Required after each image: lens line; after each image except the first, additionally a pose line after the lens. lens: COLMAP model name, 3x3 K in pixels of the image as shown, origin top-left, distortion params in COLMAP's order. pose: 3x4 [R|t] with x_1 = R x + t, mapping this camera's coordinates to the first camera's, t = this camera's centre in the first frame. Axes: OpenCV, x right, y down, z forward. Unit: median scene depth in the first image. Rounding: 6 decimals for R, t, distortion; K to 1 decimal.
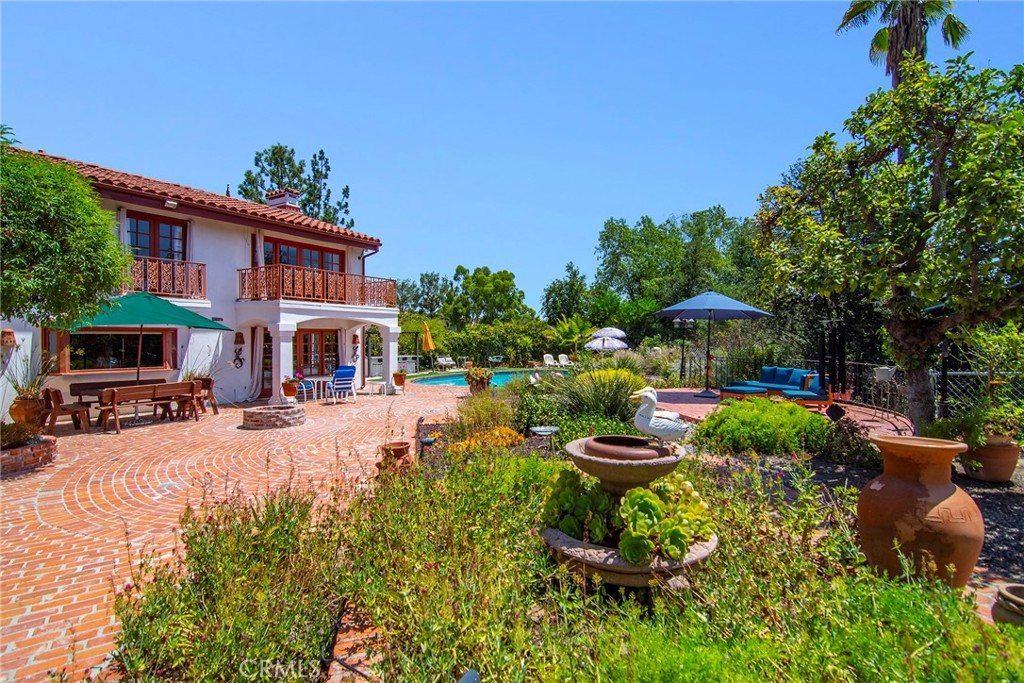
lens RADIAL K [[490.5, 0, 513.6], [0, 490.5, 344.9], [0, 0, 1]] dist [-0.016405, -0.004858]
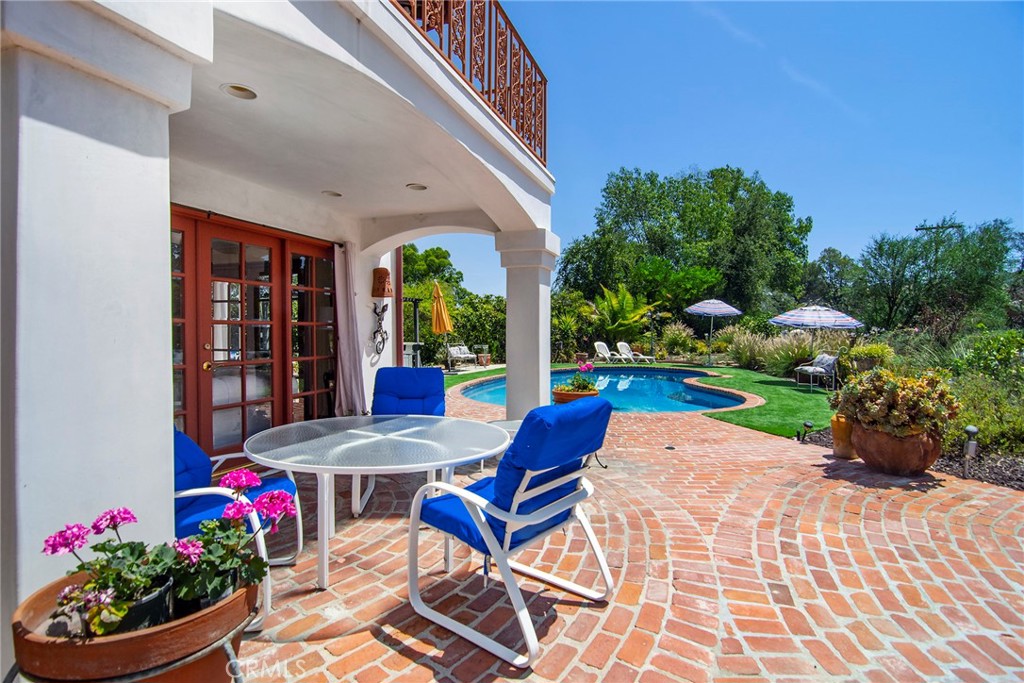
lens RADIAL K [[490.5, 0, 510.0], [0, 490.5, 343.6], [0, 0, 1]] dist [-0.016405, -0.004858]
pose [[0.980449, -0.000321, 0.196771, -0.175805], [-0.001933, 0.999935, 0.011261, 0.014476], [-0.196762, -0.011421, 0.980385, 0.388364]]
